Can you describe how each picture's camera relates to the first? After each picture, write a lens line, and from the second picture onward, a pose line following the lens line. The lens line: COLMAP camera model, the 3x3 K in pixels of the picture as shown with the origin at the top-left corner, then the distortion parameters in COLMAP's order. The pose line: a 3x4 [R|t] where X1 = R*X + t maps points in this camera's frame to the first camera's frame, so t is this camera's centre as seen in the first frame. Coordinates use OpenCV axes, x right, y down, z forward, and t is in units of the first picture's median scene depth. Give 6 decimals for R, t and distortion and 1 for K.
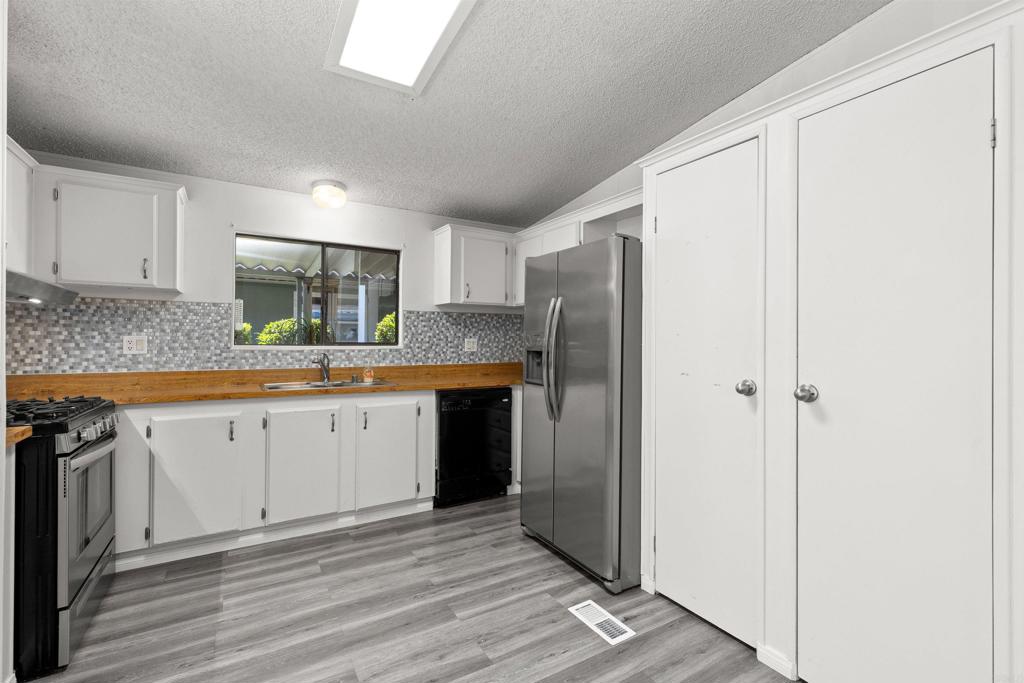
lens RADIAL K [[462.8, 0, 519.2], [0, 462.8, 338.7], [0, 0, 1]] dist [0.002931, 0.000328]
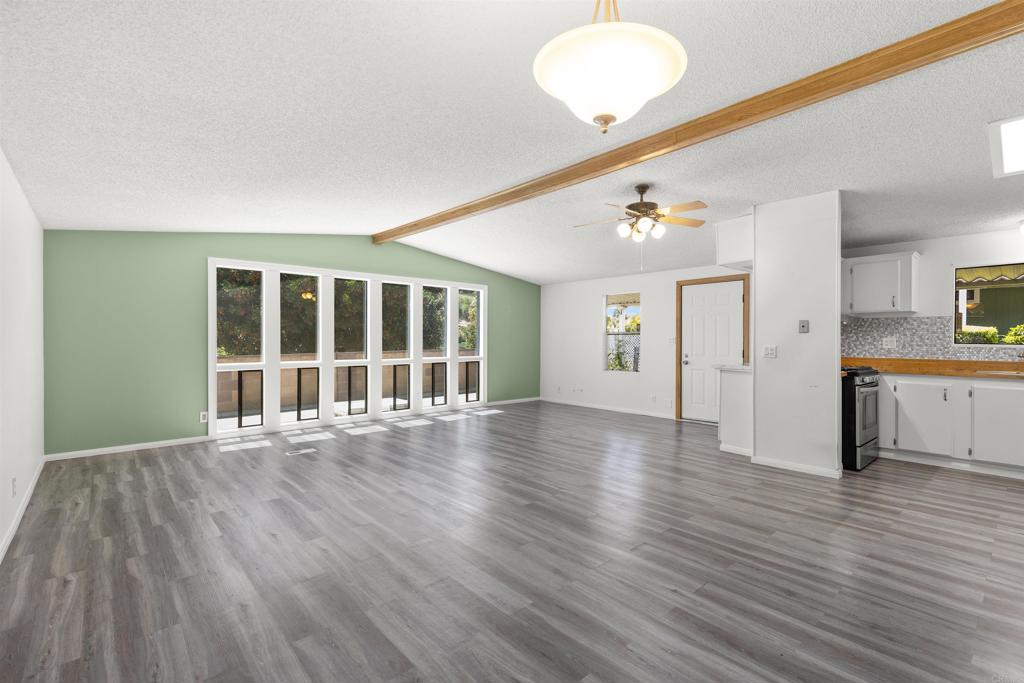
lens RADIAL K [[462.8, 0, 519.2], [0, 462.8, 338.7], [0, 0, 1]] dist [0.002931, 0.000328]
pose [[0.183807, -0.007478, -0.982934, 0.708022], [-0.000232, 0.999971, -0.007651, 0.011018], [0.982962, 0.001635, 0.183800, -0.776914]]
